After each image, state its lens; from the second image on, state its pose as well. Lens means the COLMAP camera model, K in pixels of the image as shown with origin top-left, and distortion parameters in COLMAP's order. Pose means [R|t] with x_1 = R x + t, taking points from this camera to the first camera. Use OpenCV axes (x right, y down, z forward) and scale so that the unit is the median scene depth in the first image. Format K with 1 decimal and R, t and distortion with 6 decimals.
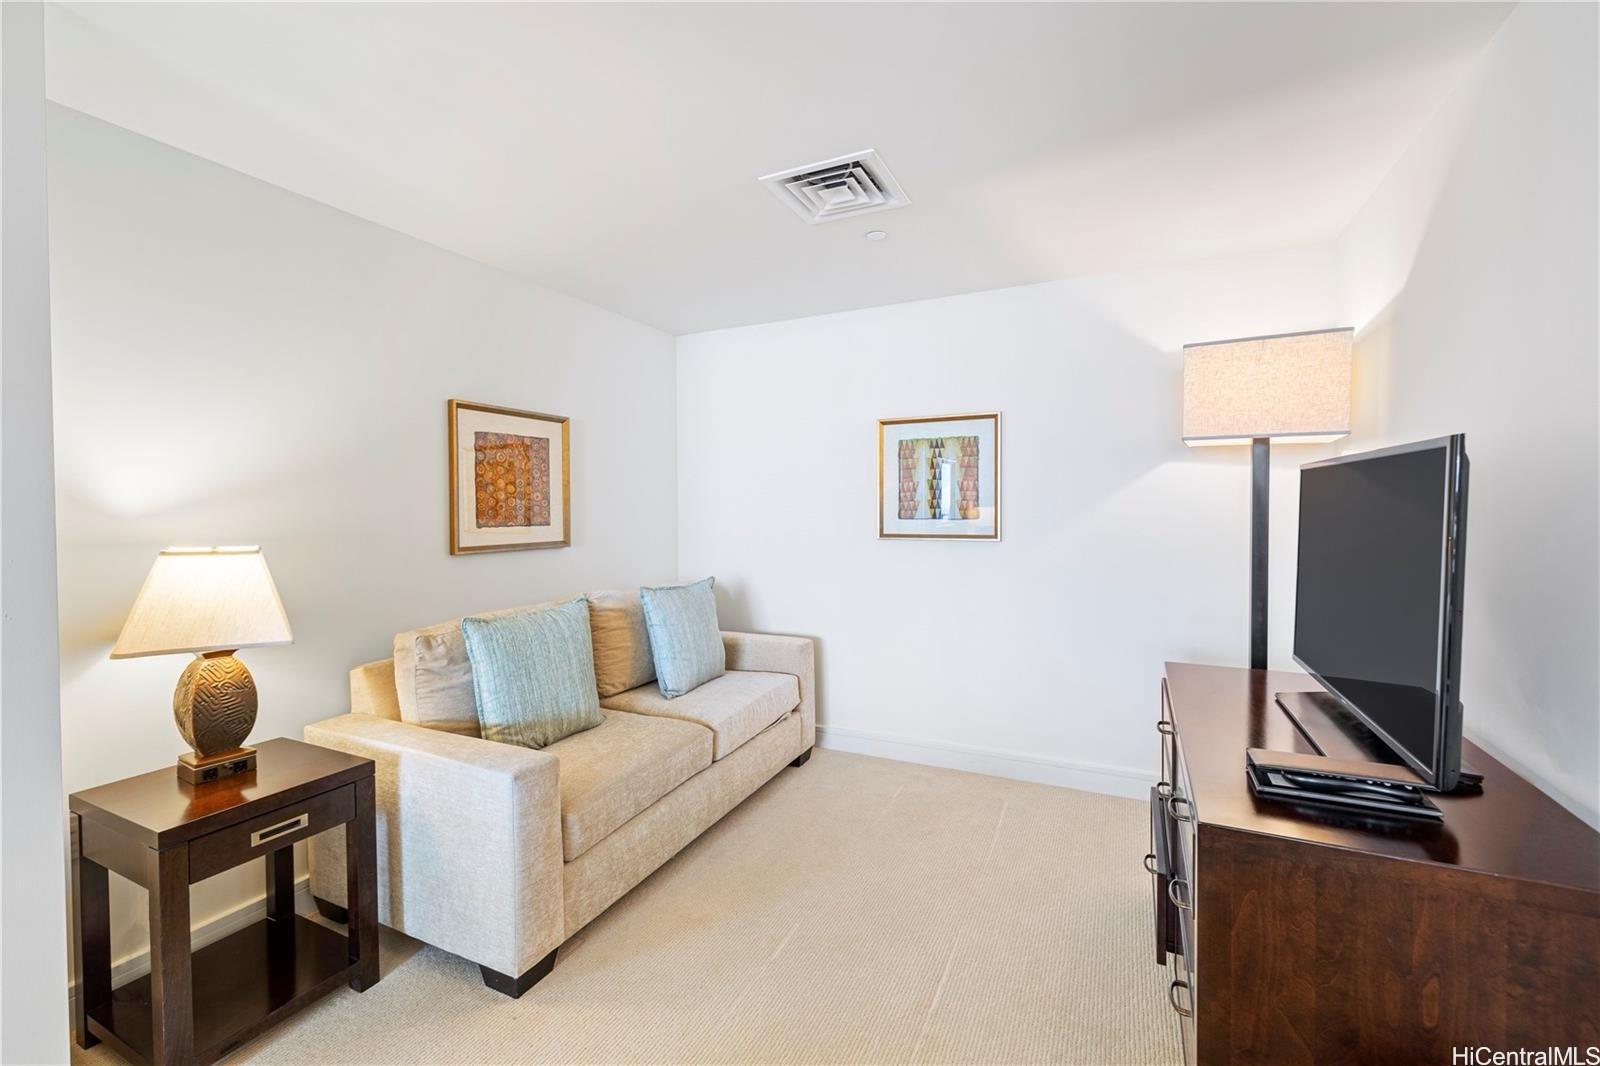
lens RADIAL K [[665.6, 0, 805.4], [0, 665.6, 529.1], [0, 0, 1]] dist [-0.013406, 0.000892]
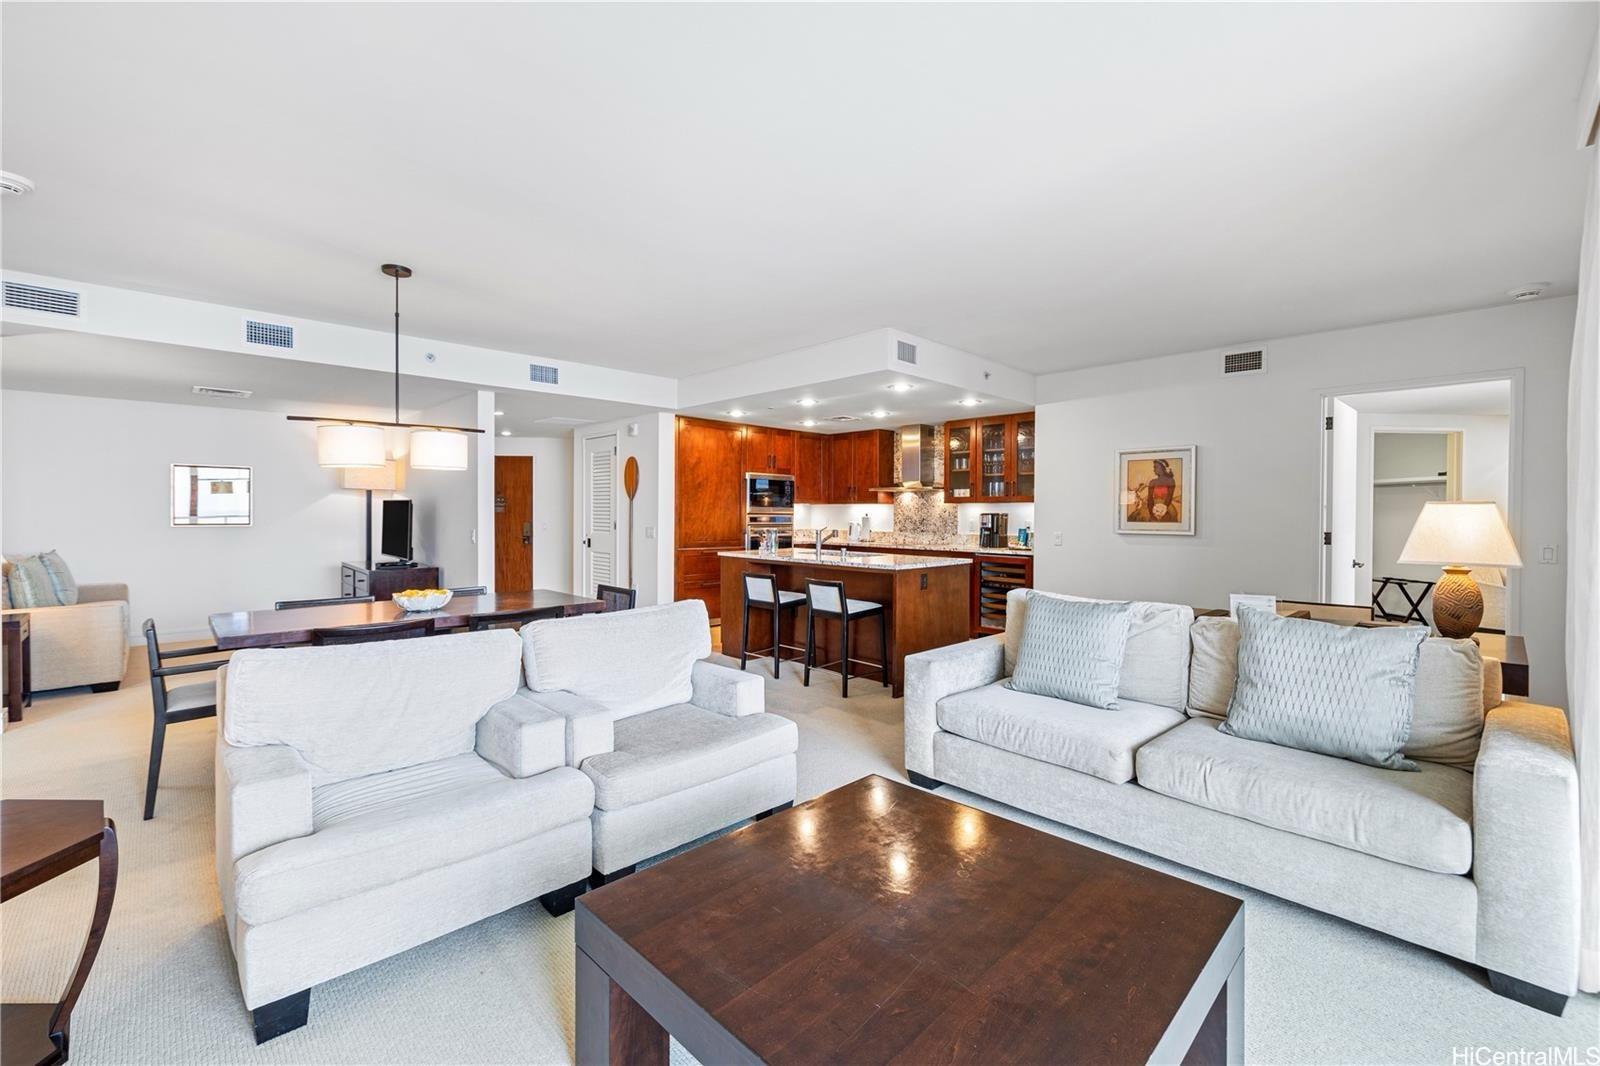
lens RADIAL K [[665.6, 0, 791.4], [0, 665.6, 527.4], [0, 0, 1]] dist [-0.013406, 0.000892]
pose [[0.363510, -0.019535, 0.931385, -1.153685], [0.022213, 0.999678, 0.012298, 0.042421], [-0.931325, 0.016218, 0.363827, -1.535784]]
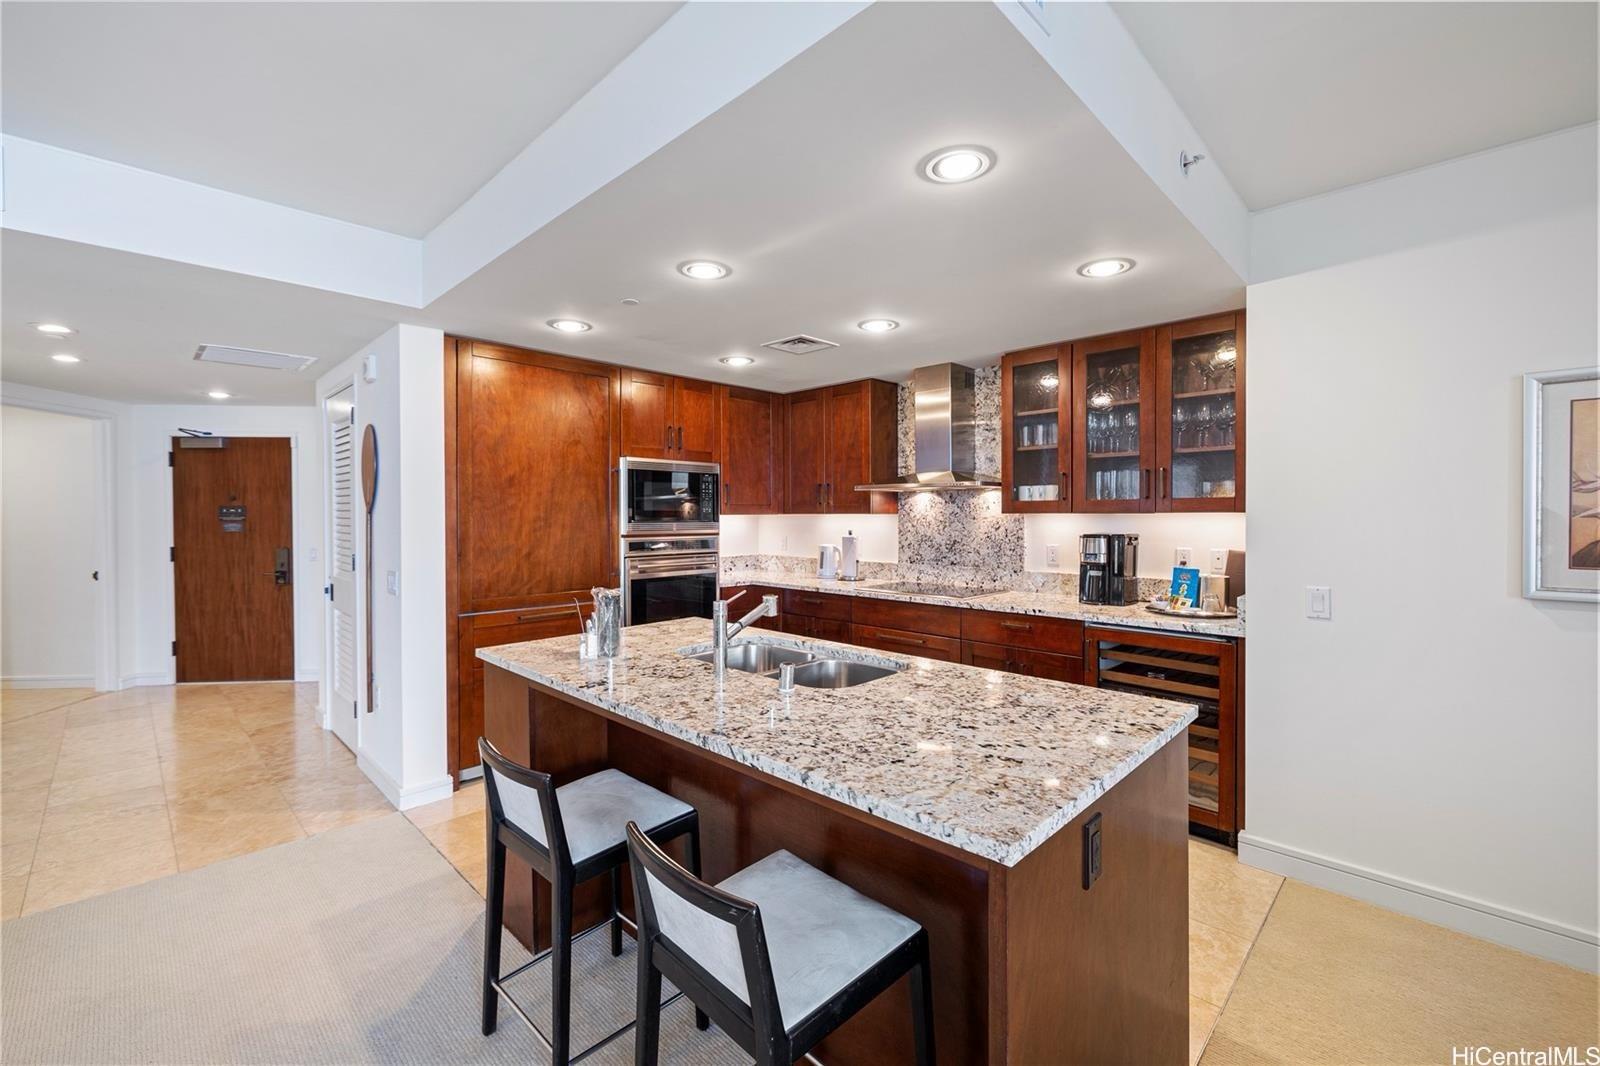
lens RADIAL K [[665.6, 0, 798.9], [0, 665.6, 517.9], [0, 0, 1]] dist [-0.013406, 0.000892]
pose [[0.325919, -0.007706, 0.945366, 0.030067], [0.031822, 0.999490, -0.002824, -0.004272], [-0.944862, 0.031004, 0.325998, -1.215603]]
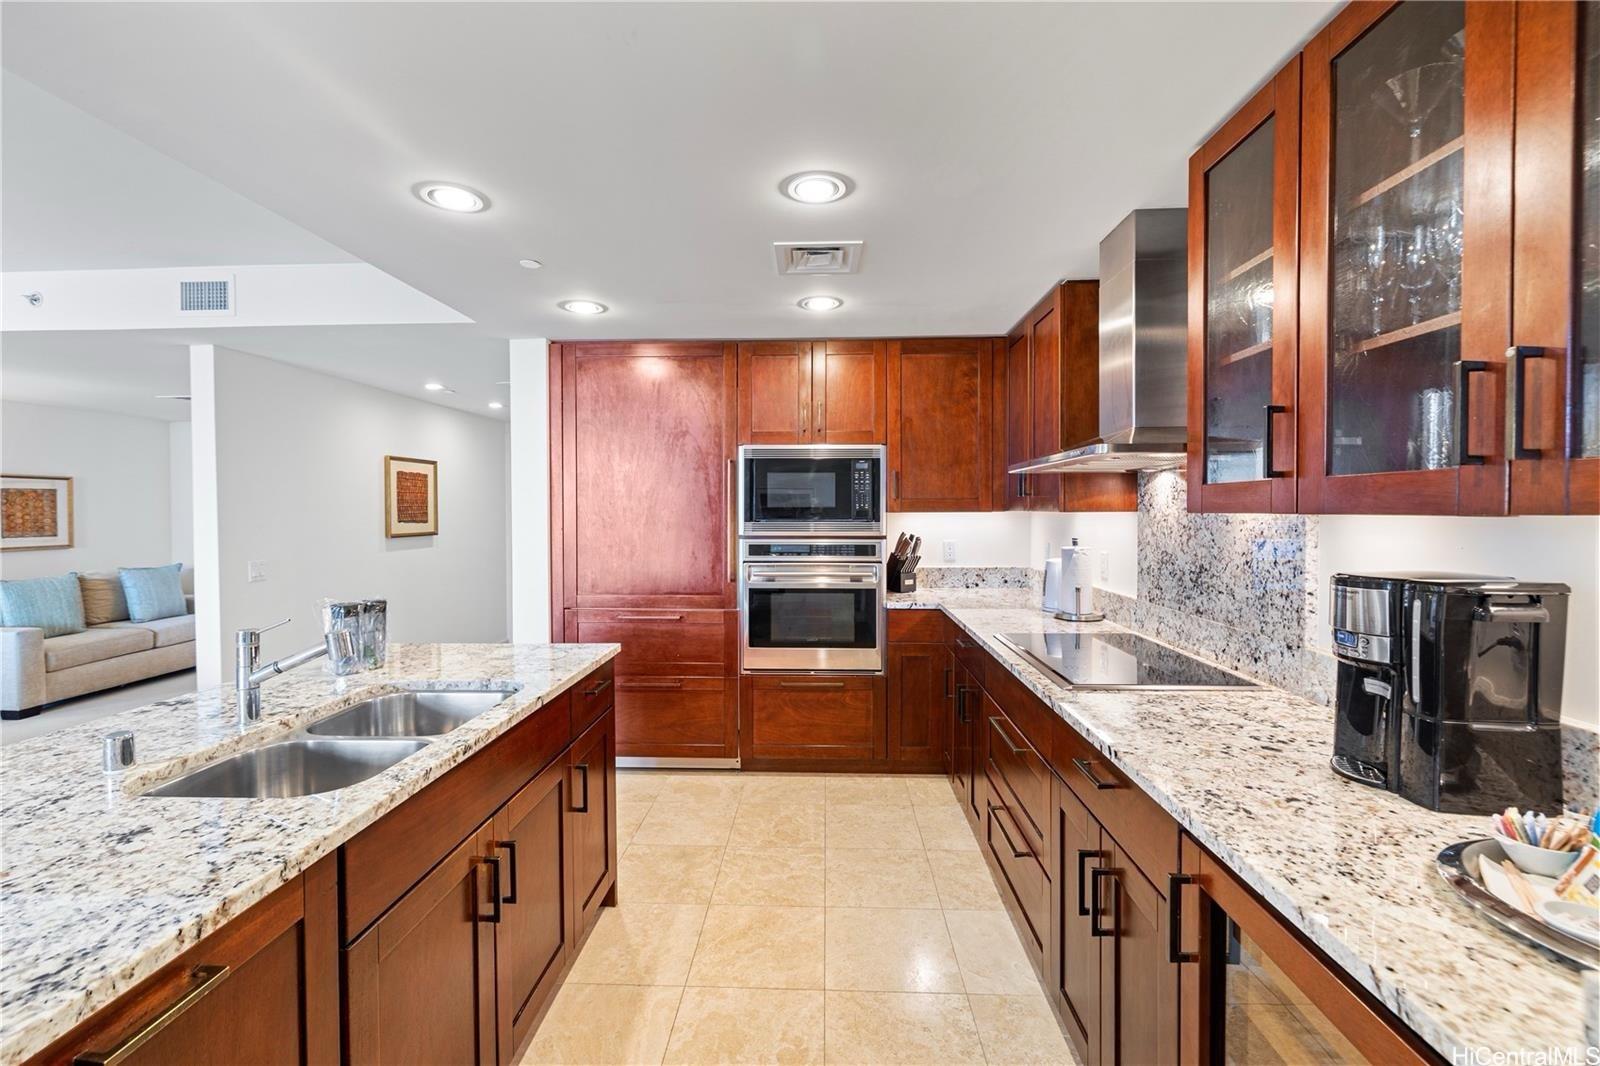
lens RADIAL K [[665.6, 0, 804.0], [0, 665.6, 522.2], [0, 0, 1]] dist [-0.013406, 0.000892]
pose [[0.916663, -0.011378, 0.399500, 0.820454], [0.016141, 0.999833, -0.008559, 0.003225], [-0.399336, 0.014294, 0.916693, -1.550930]]
